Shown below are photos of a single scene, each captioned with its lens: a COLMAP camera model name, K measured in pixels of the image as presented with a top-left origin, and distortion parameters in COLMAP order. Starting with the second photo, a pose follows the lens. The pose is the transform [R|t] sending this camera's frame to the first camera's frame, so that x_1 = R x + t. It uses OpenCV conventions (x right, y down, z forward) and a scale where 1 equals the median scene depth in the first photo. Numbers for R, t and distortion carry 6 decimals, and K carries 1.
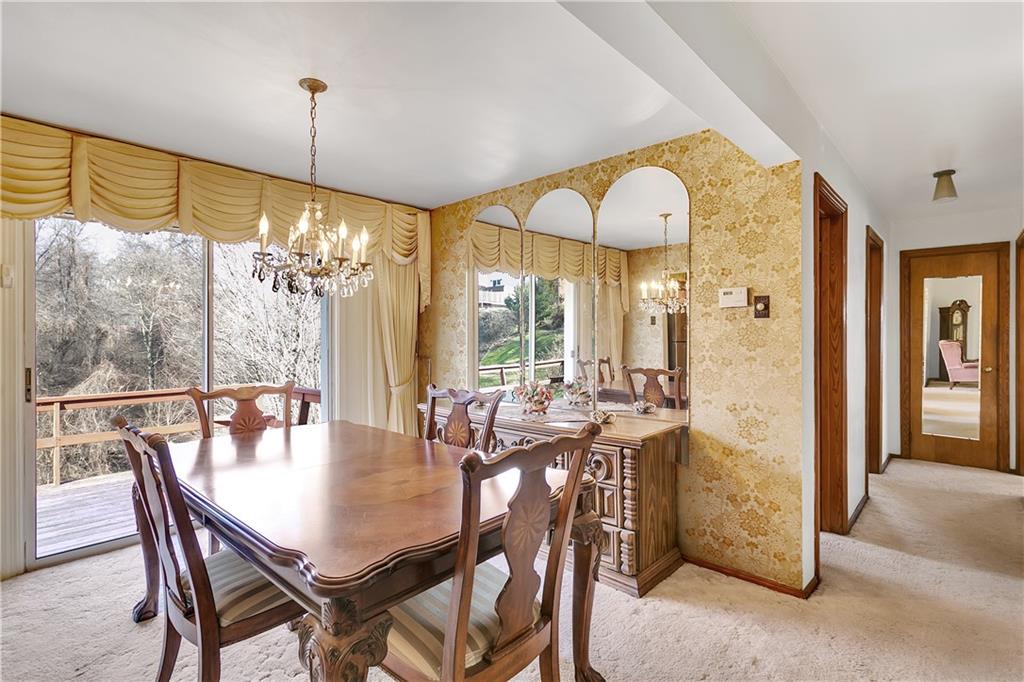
lens RADIAL K [[492.9, 0, 498.7], [0, 492.9, 331.0], [0, 0, 1]] dist [0.002093, 0.000336]
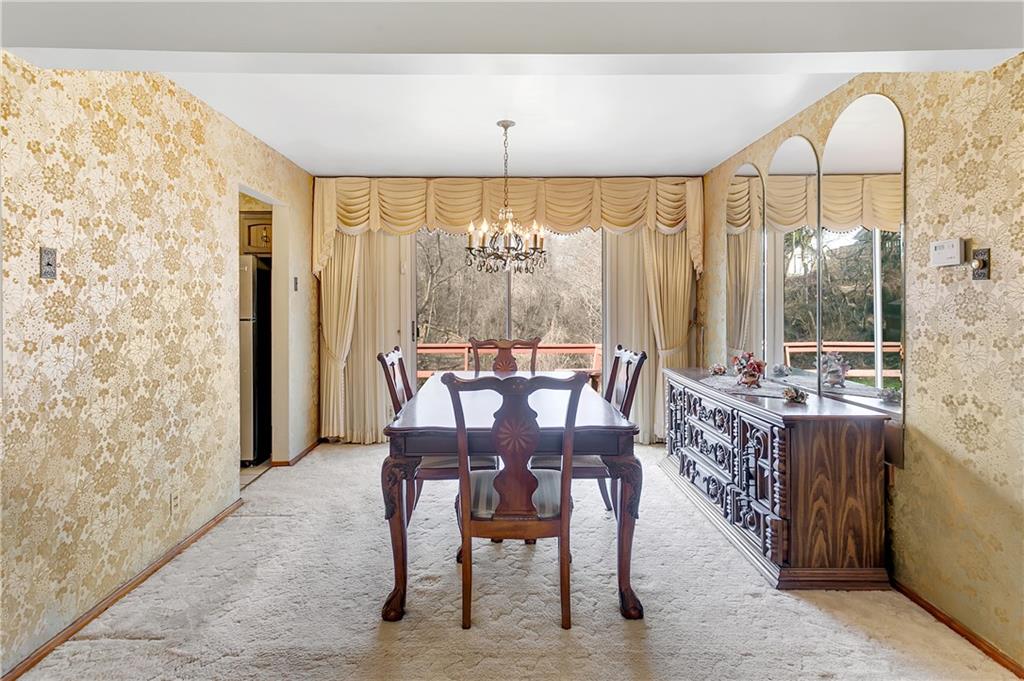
lens RADIAL K [[535.0, 0, 496.0], [0, 535.0, 303.0], [0, 0, 1]] dist [-0.003355, 0.000890]
pose [[0.686169, 0.003030, -0.727436, 0.594375], [0.002891, 0.999972, 0.006893, 0.000273], [0.727436, -0.006833, 0.686141, -0.053261]]
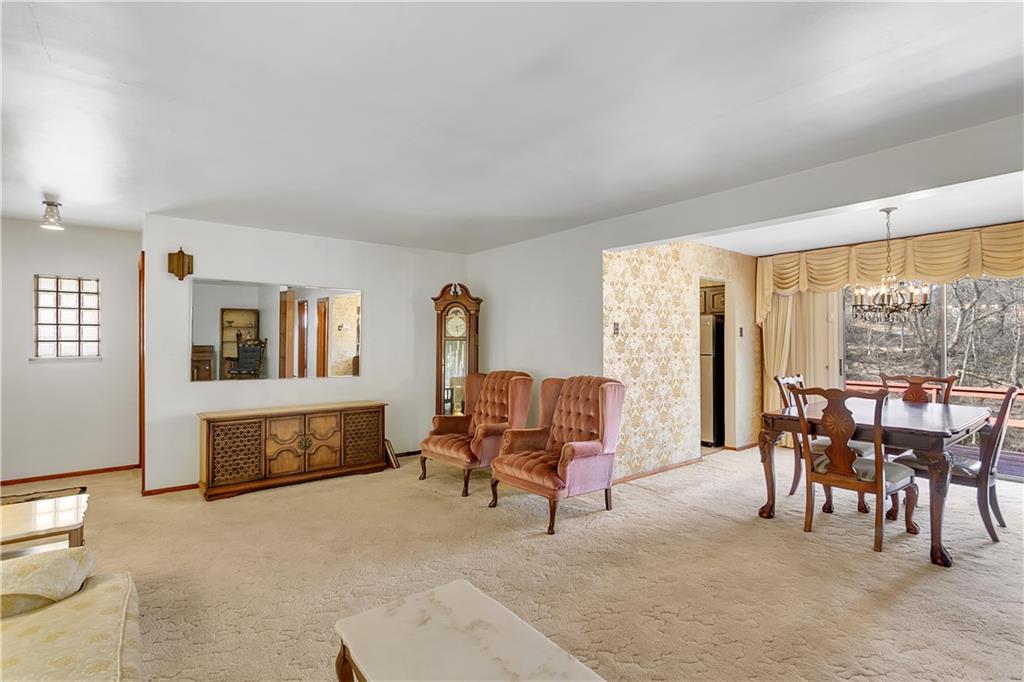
lens RADIAL K [[492.9, 0, 515.0], [0, 492.9, 339.3], [0, 0, 1]] dist [0.002093, 0.000336]
pose [[-0.119436, -0.004946, -0.992830, 1.366121], [0.003986, 0.999977, -0.005461, -0.006541], [0.992834, -0.004610, -0.119414, -0.141496]]
